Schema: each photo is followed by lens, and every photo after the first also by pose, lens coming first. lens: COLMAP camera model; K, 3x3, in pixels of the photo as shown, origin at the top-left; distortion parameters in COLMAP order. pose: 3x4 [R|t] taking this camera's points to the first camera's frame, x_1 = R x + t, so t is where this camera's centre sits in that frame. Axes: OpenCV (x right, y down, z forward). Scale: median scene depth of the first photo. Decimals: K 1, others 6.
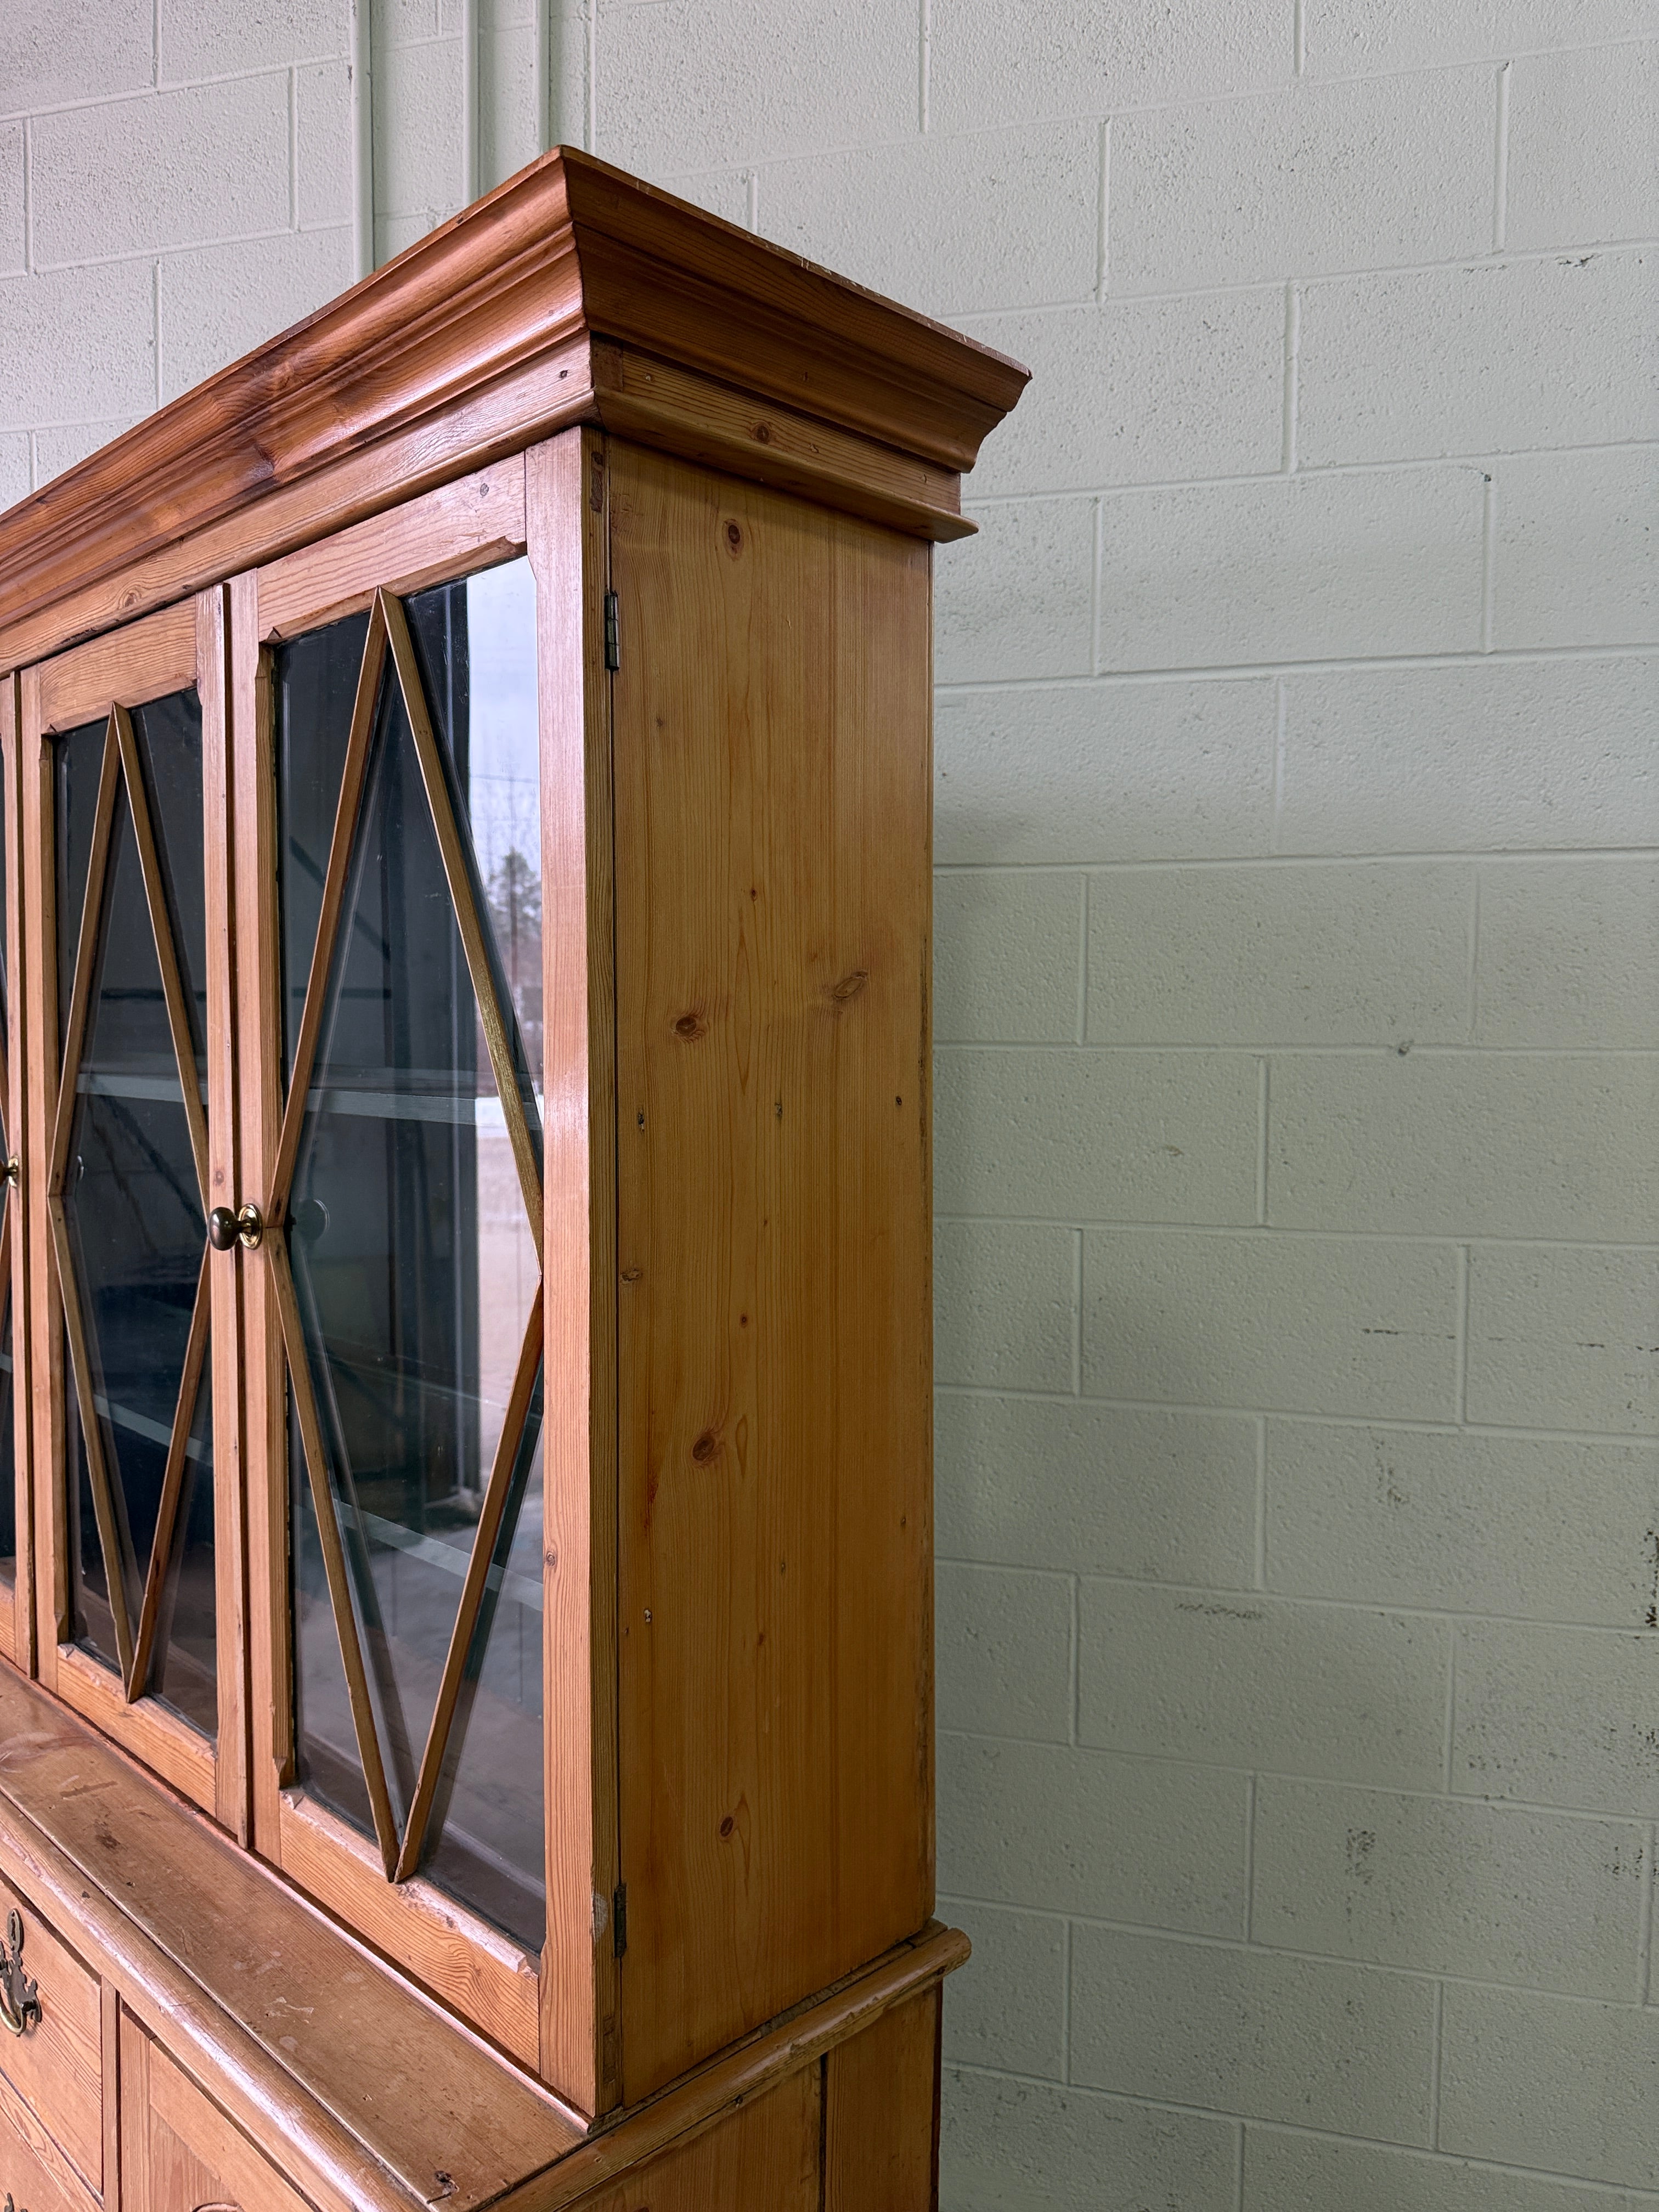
lens RADIAL K [[1646.5, 0, 803.6], [0, 1646.5, 1085.9], [0, 0, 1]] dist [0.014060, -0.048761]
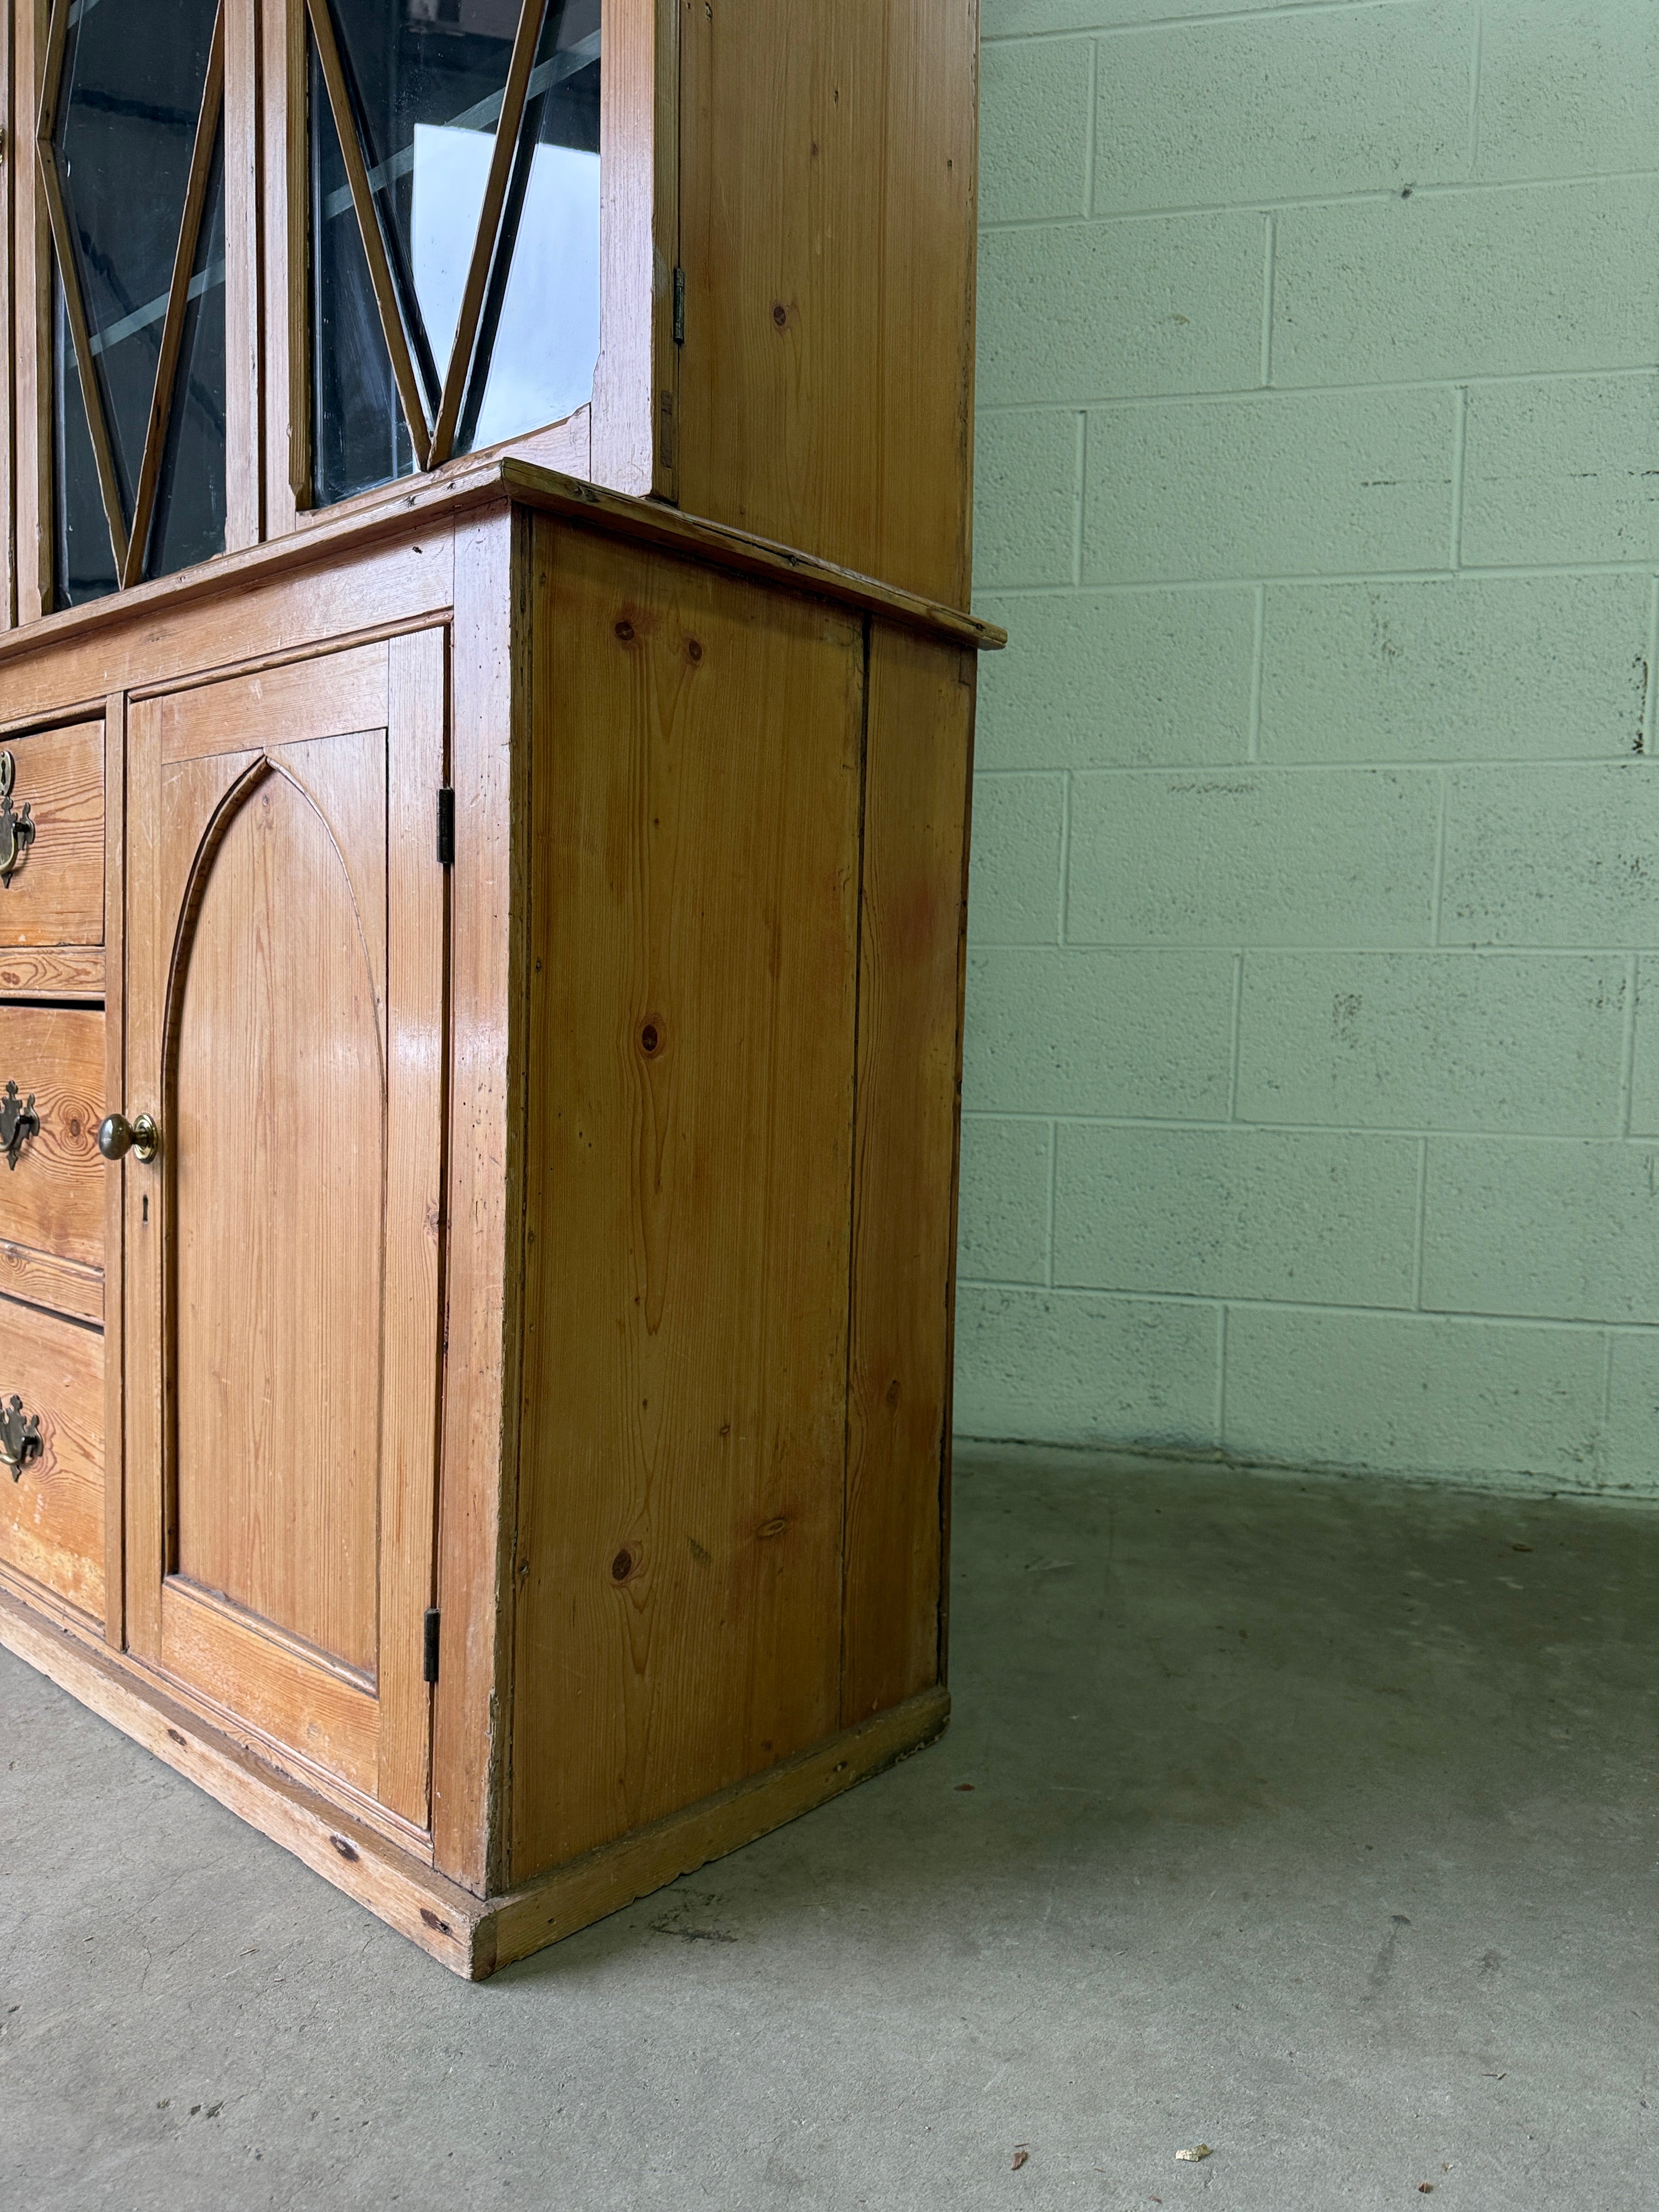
lens RADIAL K [[1645.5, 0, 829.5], [0, 1645.5, 1106.0], [0, 0, 1]] dist [0.089195, -0.168988]
pose [[0.998099, 0.017386, 0.059122, -0.038625], [-0.017964, 0.999796, 0.009263, 0.519826], [-0.058949, -0.010308, 0.998208, -0.000244]]
